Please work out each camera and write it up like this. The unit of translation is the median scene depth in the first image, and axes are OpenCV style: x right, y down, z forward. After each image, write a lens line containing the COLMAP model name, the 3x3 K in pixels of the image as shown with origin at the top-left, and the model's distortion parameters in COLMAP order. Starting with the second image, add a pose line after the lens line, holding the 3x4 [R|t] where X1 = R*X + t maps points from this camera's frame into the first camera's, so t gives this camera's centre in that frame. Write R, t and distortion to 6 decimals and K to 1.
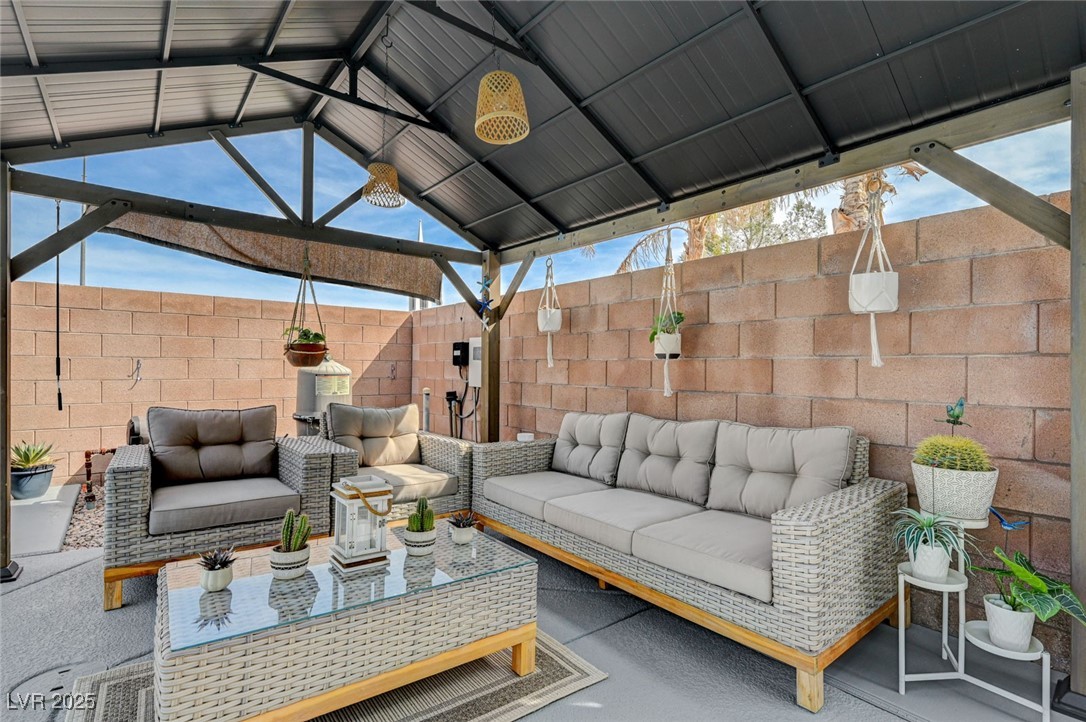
lens RADIAL K [[524.1, 0, 543.0], [0, 524.1, 361.0], [0, 0, 1]] dist [0.000306, -0.000038]
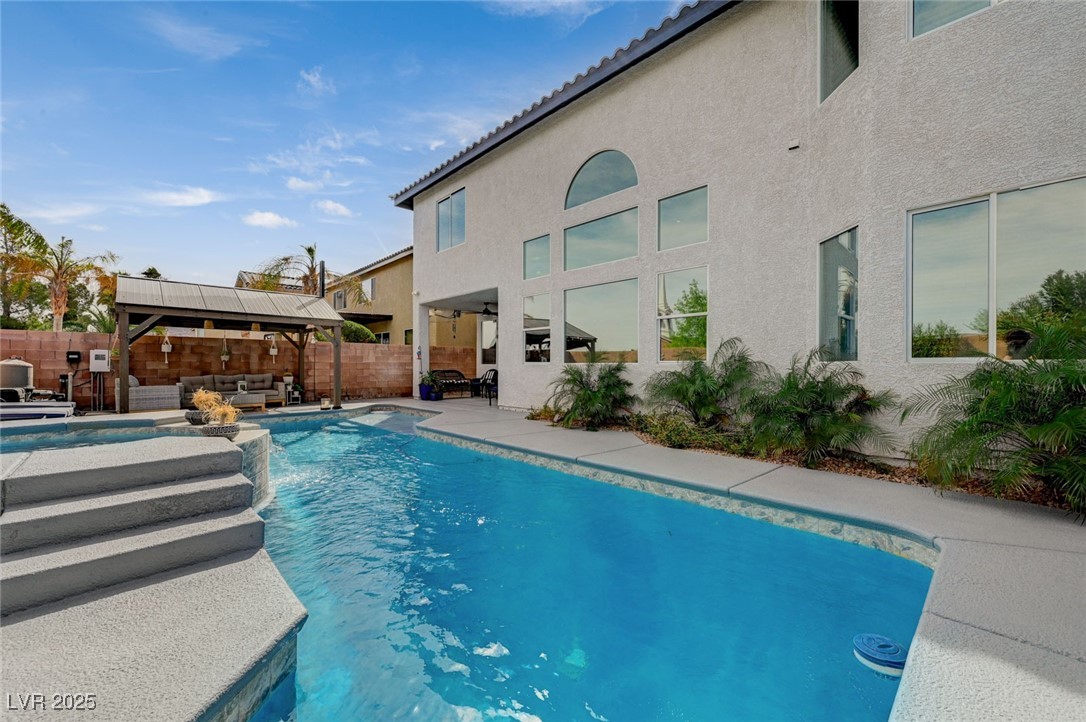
lens RADIAL K [[432.5, 0, 548.7], [0, 432.5, 367.3], [0, 0, 1]] dist [-0.001506, -0.000237]
pose [[-0.100472, -0.004012, 0.994932, -4.331685], [-0.011726, 0.999927, 0.002848, 0.004641], [-0.994871, -0.011380, -0.100511, -1.577458]]
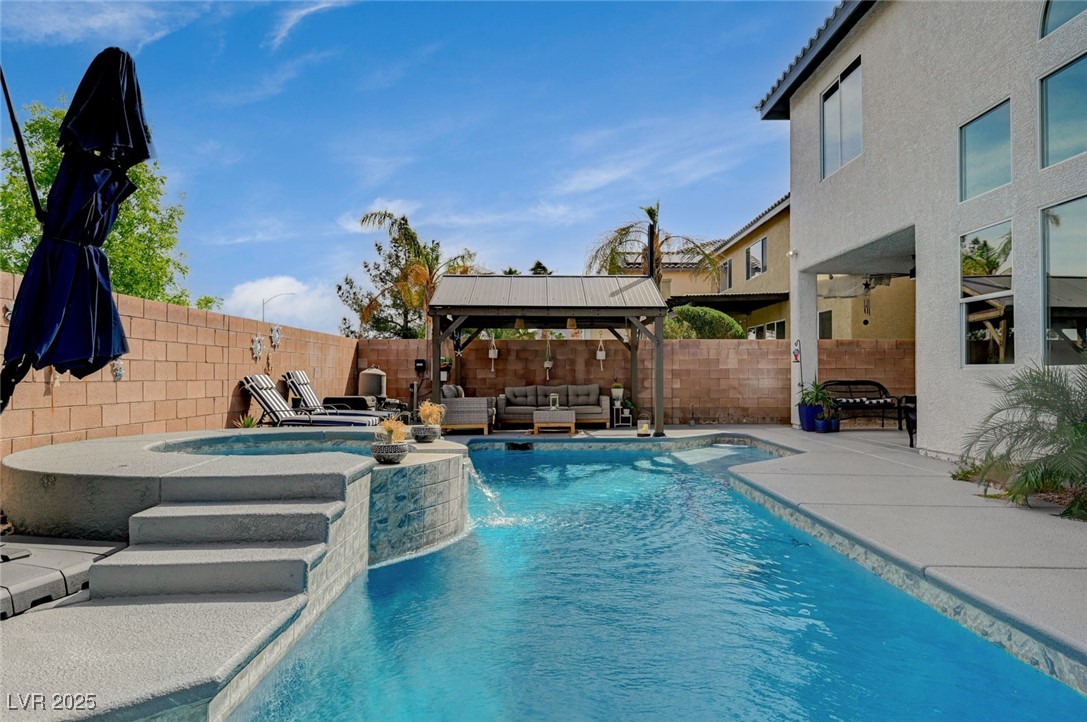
lens RADIAL K [[685.5, 0, 546.7], [0, 685.5, 366.9], [0, 0, 1]] dist [-0.005503, -0.000931]
pose [[0.609897, 0.007466, 0.792446, -4.052175], [-0.006100, 0.999970, -0.004726, 0.007393], [-0.792457, -0.001951, 0.609924, -2.116434]]
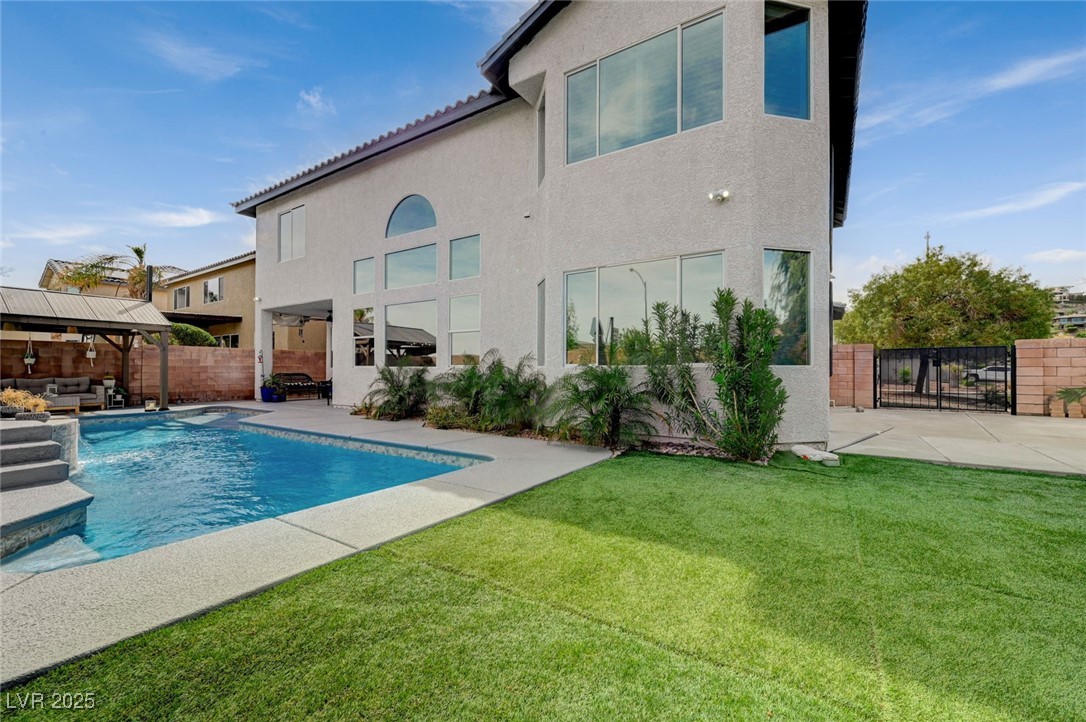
lens RADIAL K [[438.5, 0, 547.5], [0, 438.5, 367.9], [0, 0, 1]] dist [-0.003278, -0.000231]
pose [[-0.326737, 0.002632, 0.945112, -5.311740], [-0.011413, 0.999912, -0.006730, -0.000087], [-0.945046, -0.012986, -0.326678, -2.130622]]
